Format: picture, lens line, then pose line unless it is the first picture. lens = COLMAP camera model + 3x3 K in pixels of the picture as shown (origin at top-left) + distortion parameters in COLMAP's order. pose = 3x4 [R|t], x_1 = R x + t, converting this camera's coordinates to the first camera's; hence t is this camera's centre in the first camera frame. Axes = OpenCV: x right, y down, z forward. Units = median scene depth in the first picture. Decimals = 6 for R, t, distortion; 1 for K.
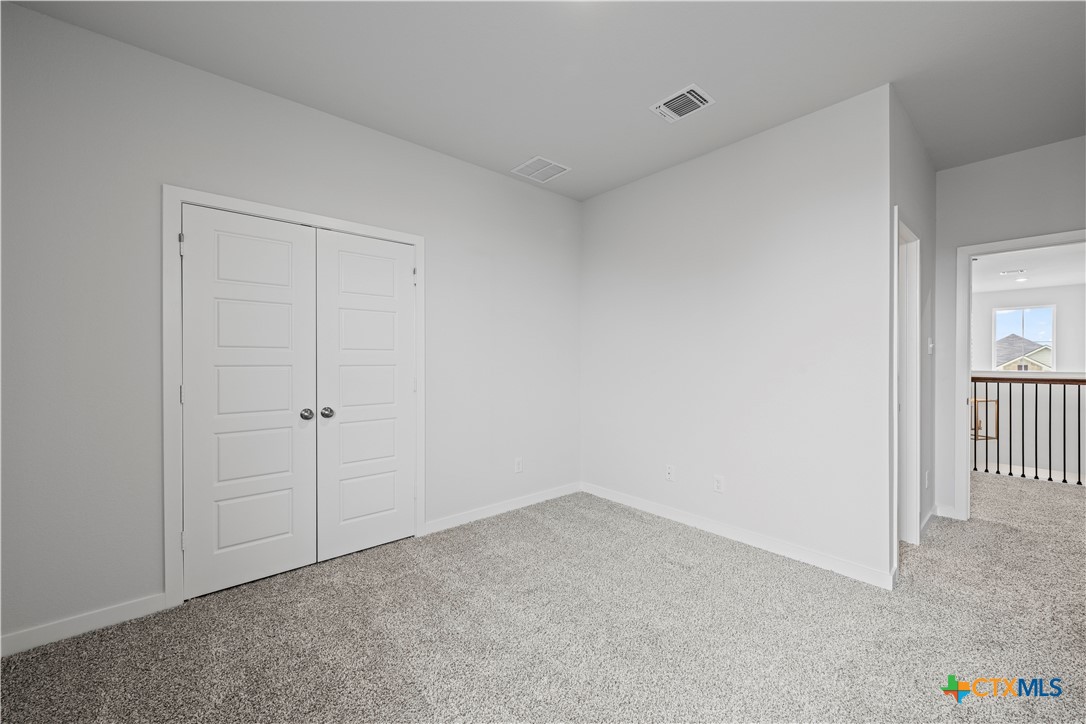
lens RADIAL K [[425.6, 0, 546.7], [0, 425.6, 363.0], [0, 0, 1]] dist [0.000512, 0.000063]
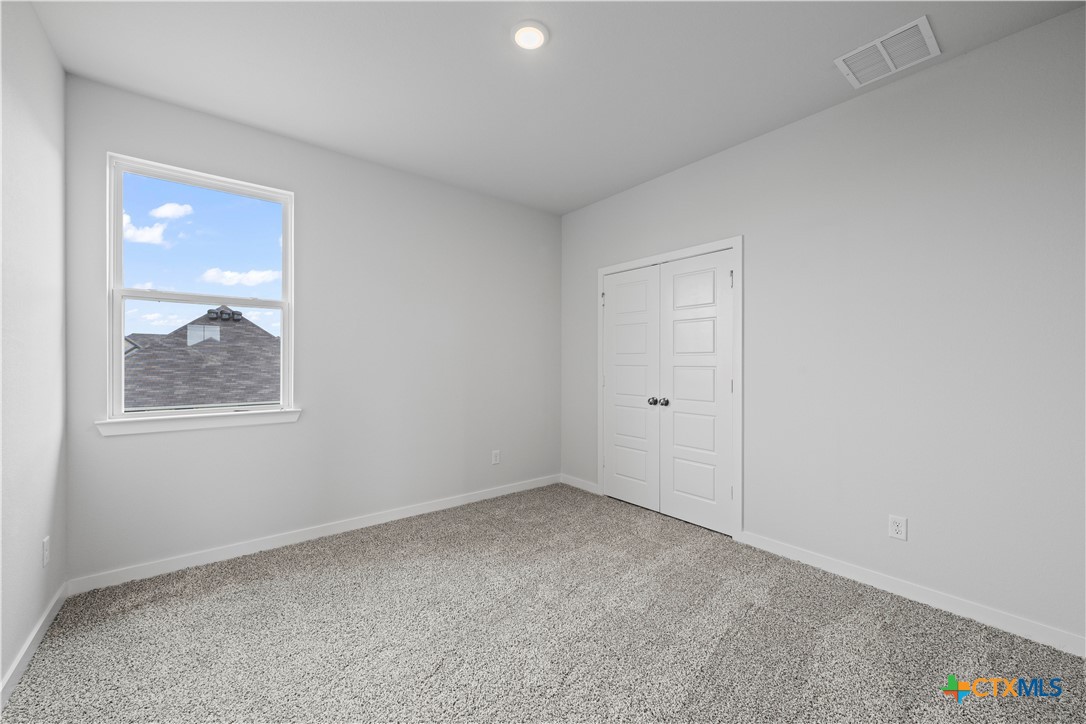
lens RADIAL K [[425.6, 0, 546.7], [0, 425.6, 363.0], [0, 0, 1]] dist [0.000512, 0.000063]
pose [[-0.030587, 0.004602, -0.999522, 0.809794], [-0.005432, 0.999974, 0.004770, -0.008136], [0.999517, 0.005575, -0.030562, 0.679359]]
